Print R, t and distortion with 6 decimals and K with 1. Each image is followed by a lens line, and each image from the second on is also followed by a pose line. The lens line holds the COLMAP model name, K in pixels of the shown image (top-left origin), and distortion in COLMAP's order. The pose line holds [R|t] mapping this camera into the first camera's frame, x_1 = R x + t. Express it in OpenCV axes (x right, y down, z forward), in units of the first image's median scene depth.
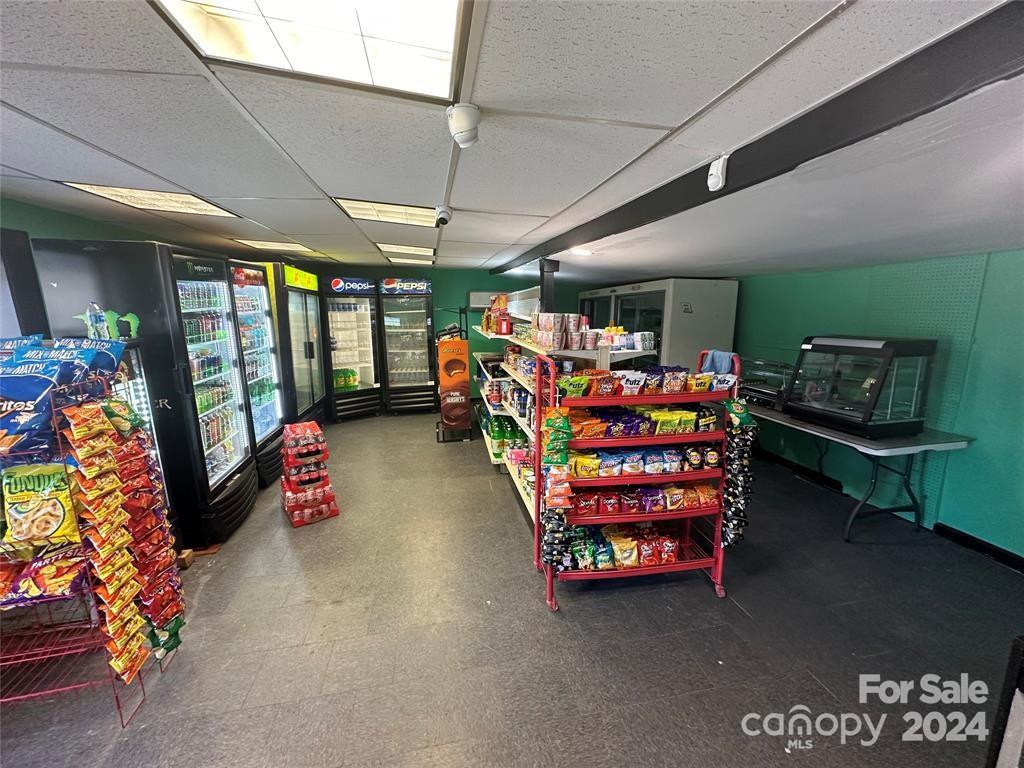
lens RADIAL K [[406.1, 0, 511.2], [0, 406.1, 382.4], [0, 0, 1]] dist [0.002886, 0.000587]
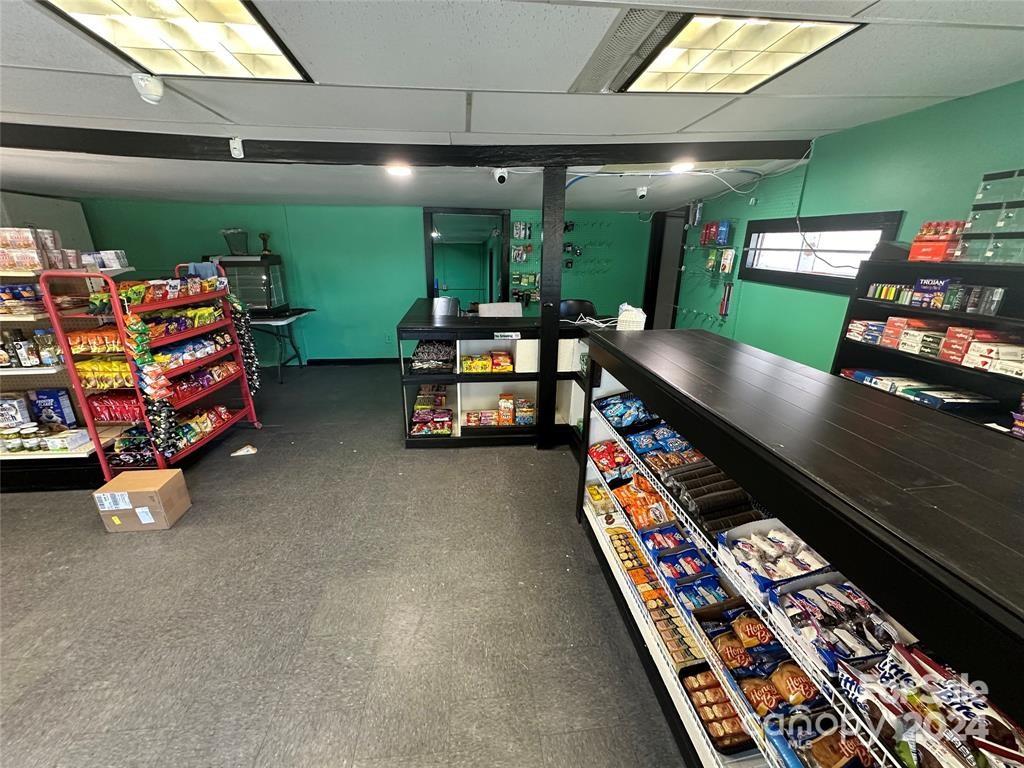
lens RADIAL K [[406.1, 0, 507.5], [0, 406.1, 380.7], [0, 0, 1]] dist [0.002886, 0.000587]
pose [[0.096204, -0.308217, 0.946439, -0.837175], [0.163136, 0.942874, 0.290473, 0.070224], [-0.981902, 0.126453, 0.140990, -0.162895]]
